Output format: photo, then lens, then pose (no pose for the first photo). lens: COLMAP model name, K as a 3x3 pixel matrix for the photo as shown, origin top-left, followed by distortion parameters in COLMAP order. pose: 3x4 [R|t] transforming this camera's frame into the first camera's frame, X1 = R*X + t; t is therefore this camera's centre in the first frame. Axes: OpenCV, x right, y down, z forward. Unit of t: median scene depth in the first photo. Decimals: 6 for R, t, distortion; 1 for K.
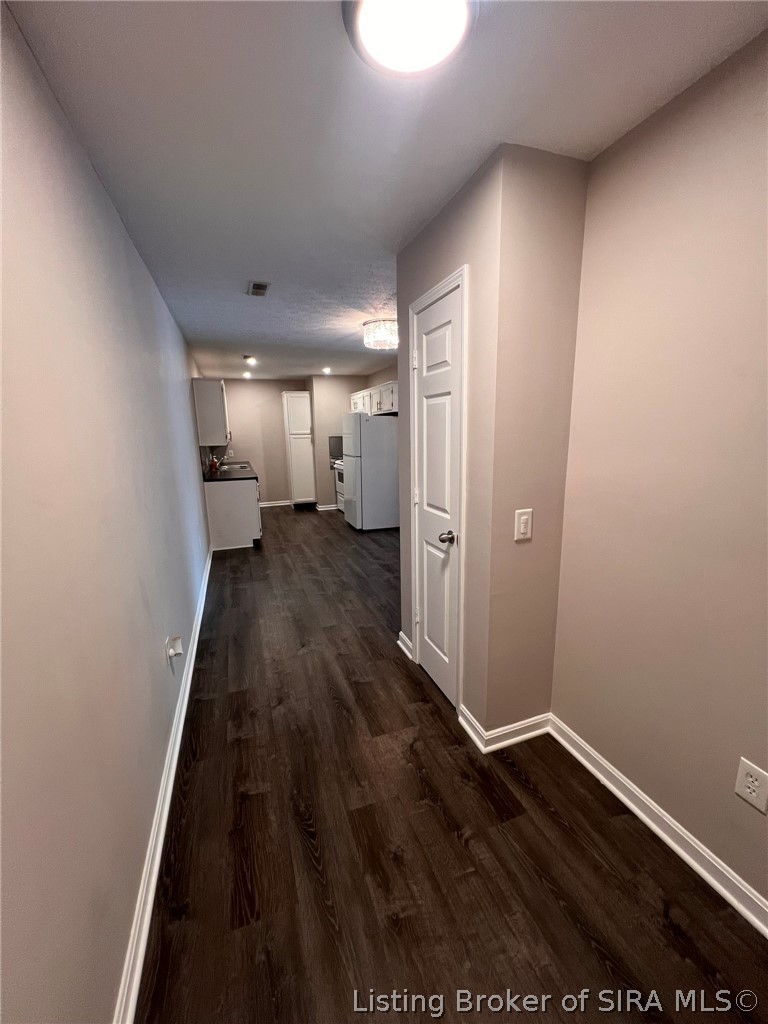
lens RADIAL K [[407.7, 0, 384.0], [0, 407.7, 511.0], [0, 0, 1]] dist [-0.003135, 0.000525]
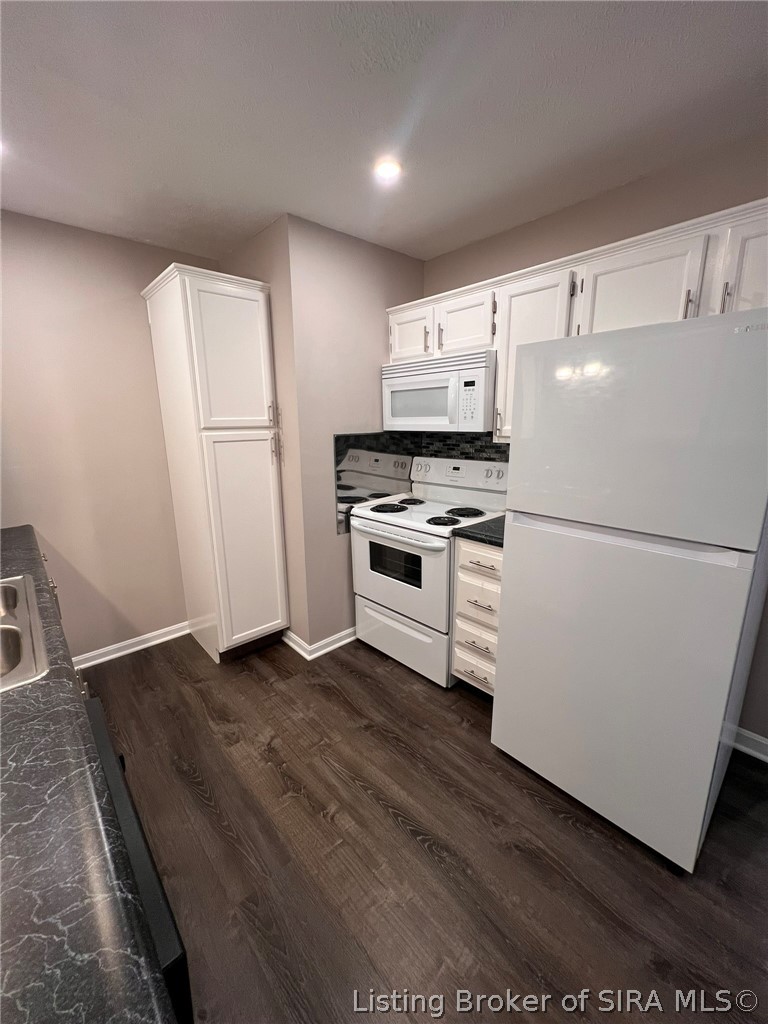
lens RADIAL K [[407.7, 0, 385.2], [0, 407.7, 510.8], [0, 0, 1]] dist [-0.003135, 0.000525]
pose [[0.922575, -0.075818, 0.378295, -0.314328], [0.069351, 0.997119, 0.030711, -0.182992], [-0.379534, -0.002098, 0.925175, 0.965133]]
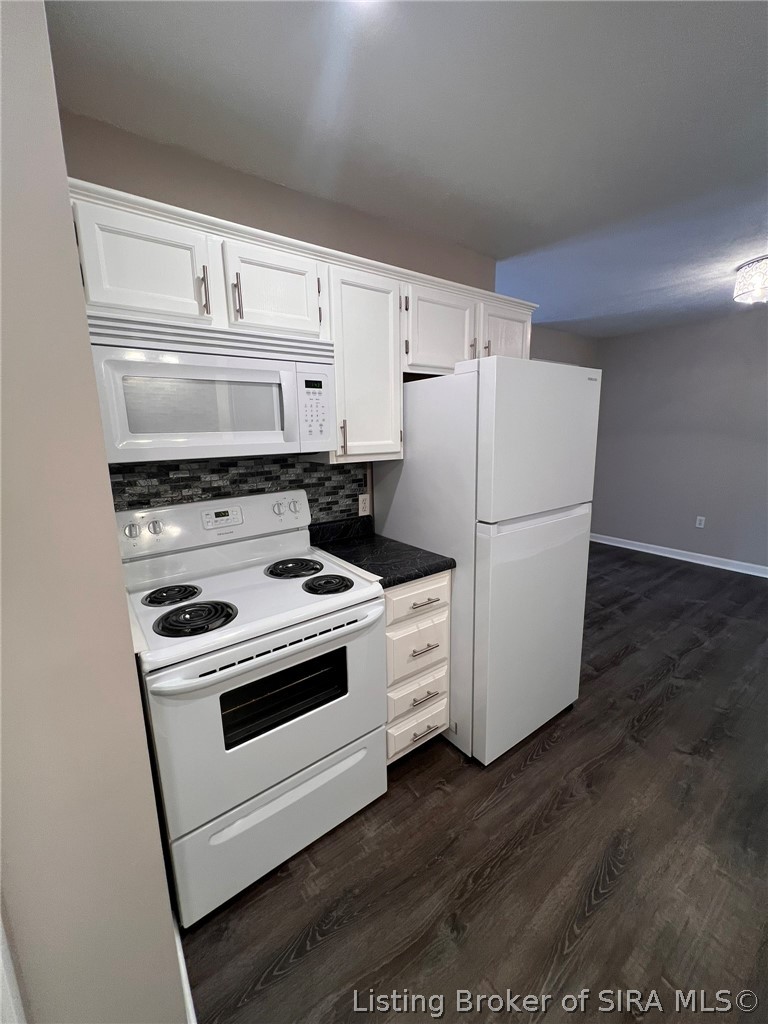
lens RADIAL K [[407.7, 0, 382.8], [0, 407.7, 510.8], [0, 0, 1]] dist [-0.003135, 0.000525]
pose [[-0.276007, -0.167650, 0.946421, -0.370231], [0.211594, 0.949915, 0.229977, -0.259923], [-0.937576, 0.263732, -0.226710, 1.340706]]
